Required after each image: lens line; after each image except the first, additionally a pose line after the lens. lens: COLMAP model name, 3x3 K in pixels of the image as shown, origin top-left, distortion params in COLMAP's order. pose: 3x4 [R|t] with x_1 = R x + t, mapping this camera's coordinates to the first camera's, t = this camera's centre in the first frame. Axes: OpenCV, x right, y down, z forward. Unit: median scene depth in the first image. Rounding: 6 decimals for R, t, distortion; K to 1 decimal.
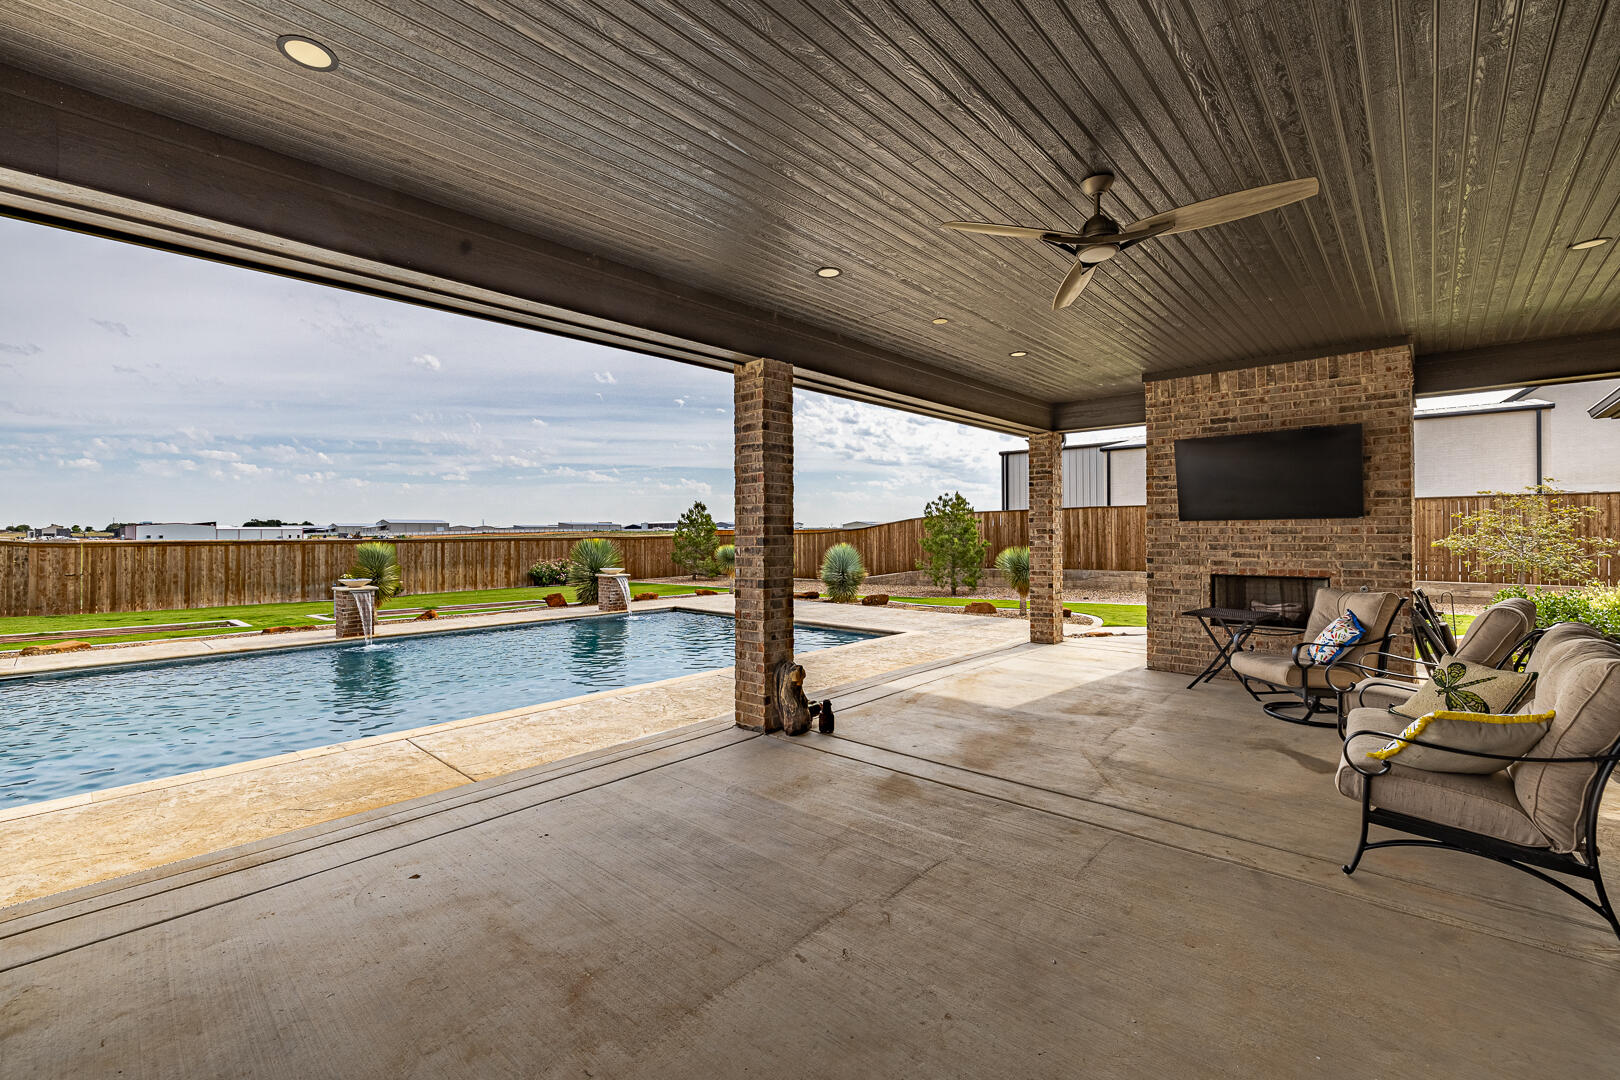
lens RADIAL K [[687.4, 0, 817.1], [0, 687.4, 539.7], [0, 0, 1]] dist [0.004316, -0.002350]
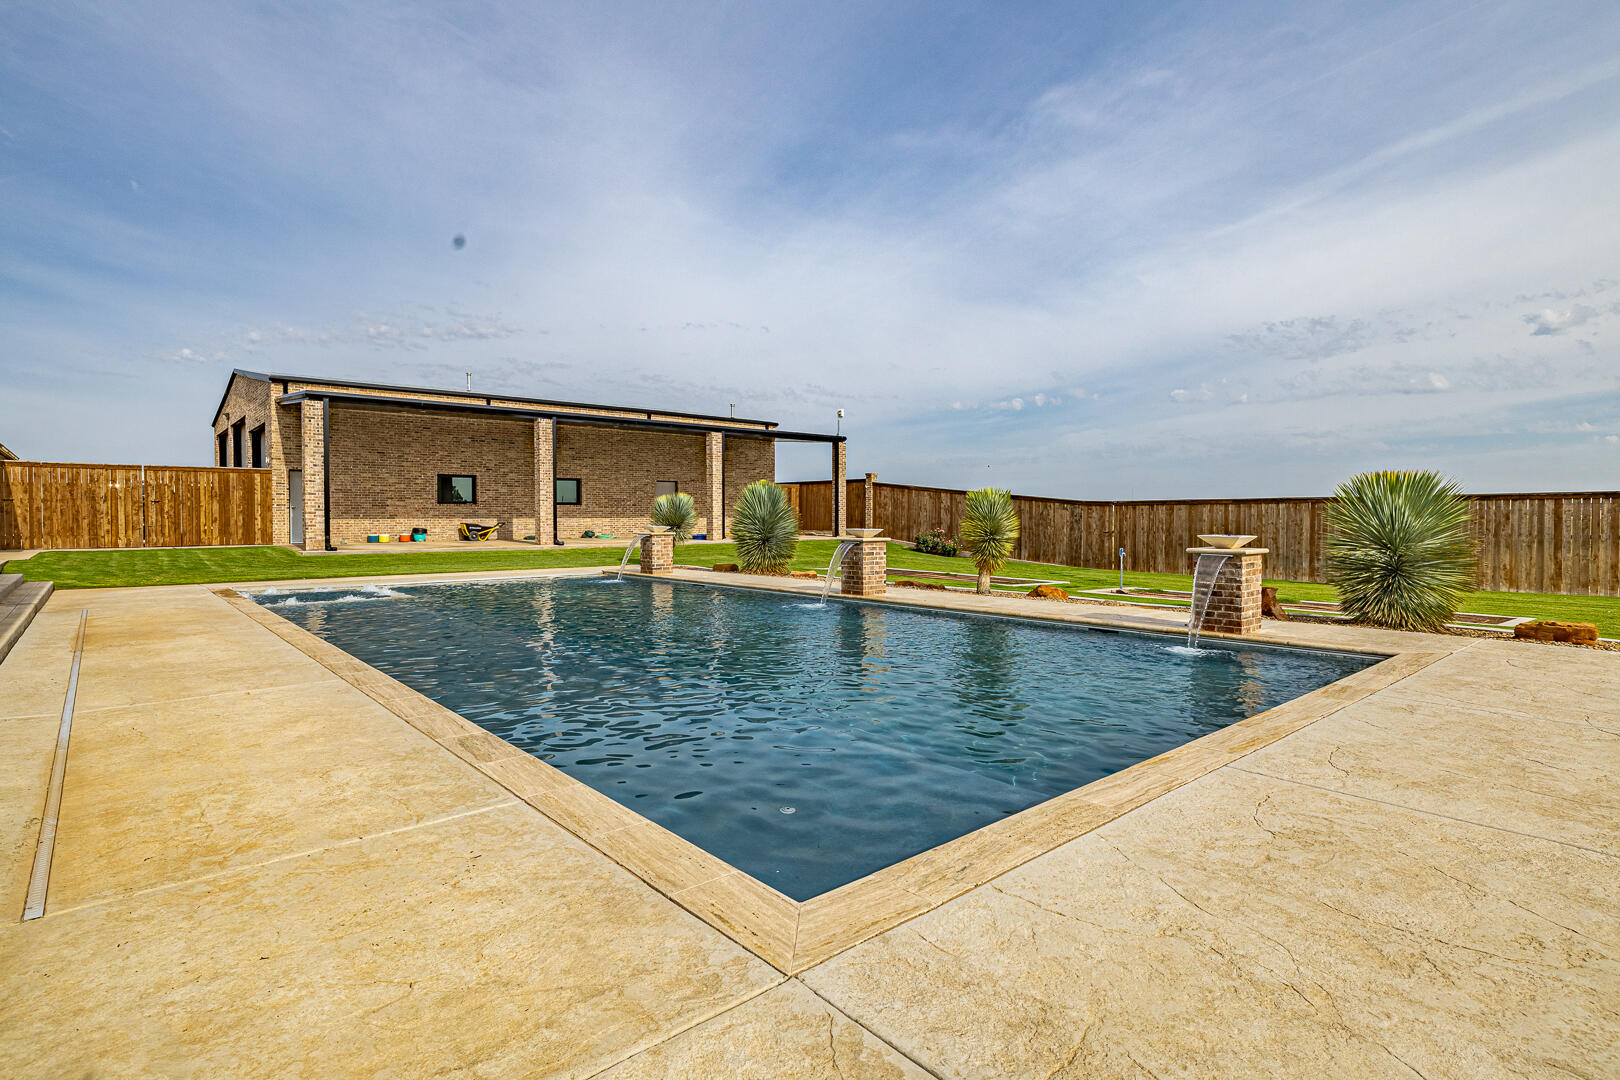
lens RADIAL K [[830.6, 0, 803.2], [0, 830.6, 530.3], [0, 0, 1]] dist [0.019230, 0.000767]
pose [[-0.121727, 0.020503, -0.992352, 0.171982], [-0.008166, 0.999732, 0.021657, 0.018700], [0.992530, 0.010740, -0.121527, 0.516869]]
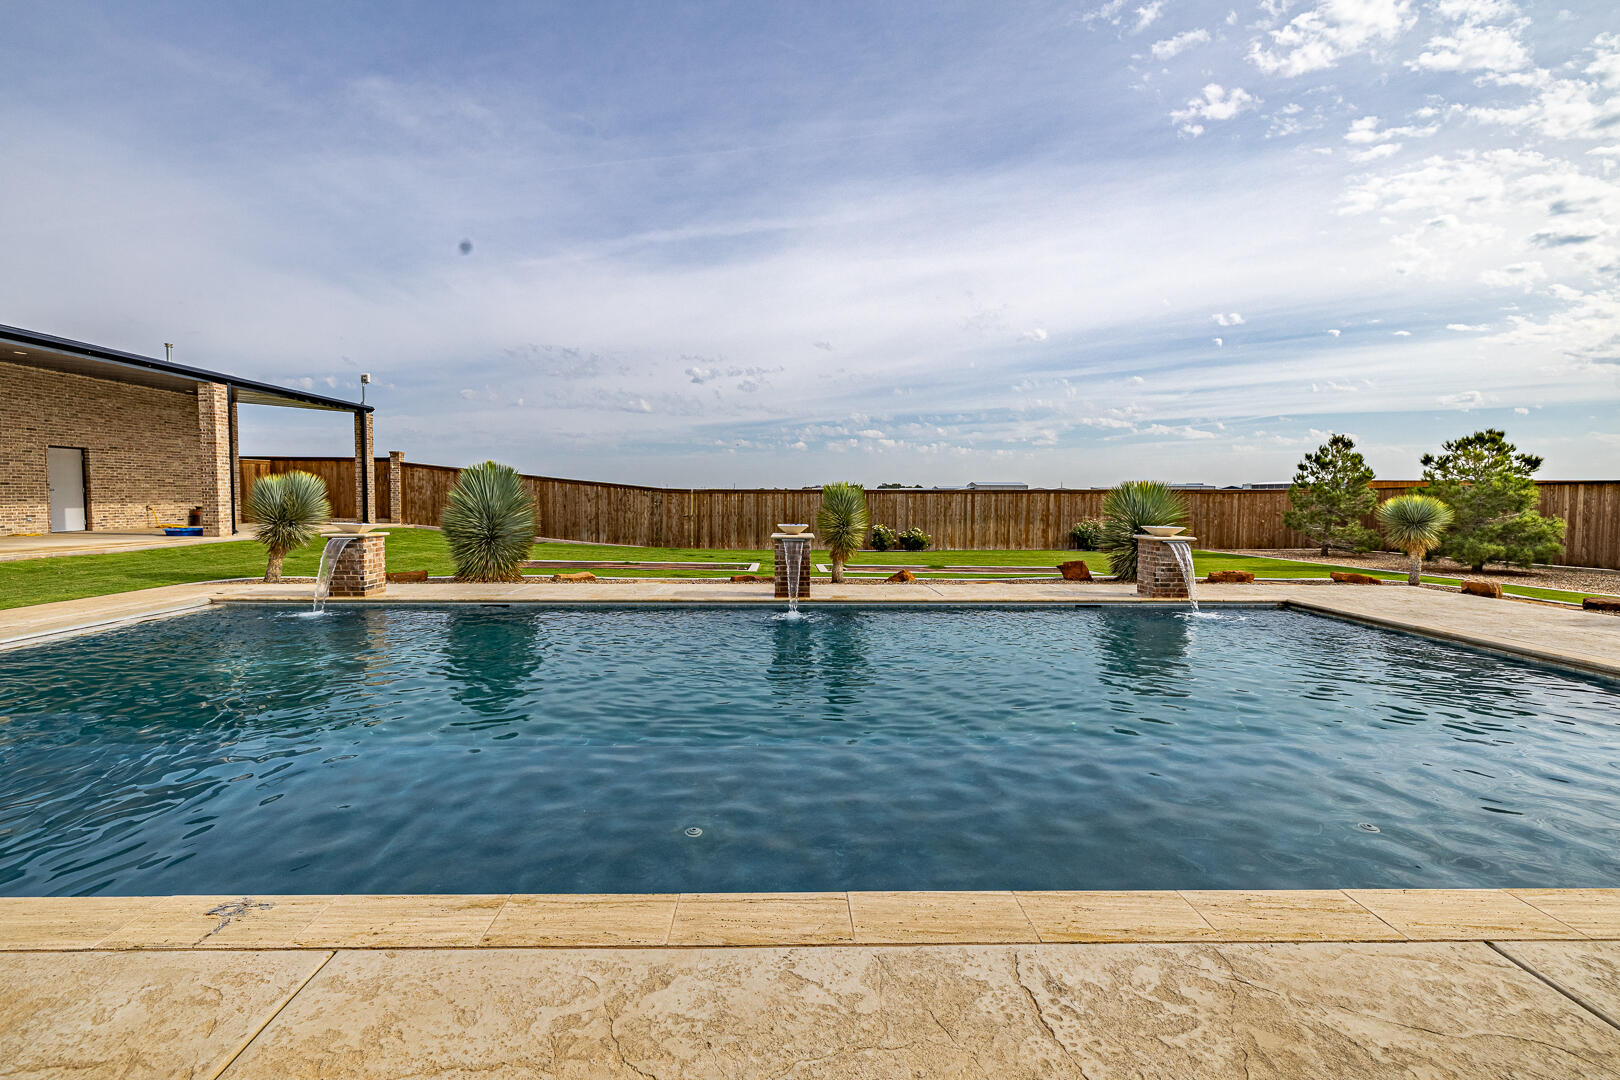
lens RADIAL K [[691.4, 0, 802.2], [0, 691.4, 539.9], [0, 0, 1]] dist [0.007498, 0.000260]
pose [[0.680368, 0.051494, -0.731060, -0.044351], [-0.012846, 0.998213, 0.058357, 0.014865], [0.732759, -0.030313, 0.679813, 0.242364]]
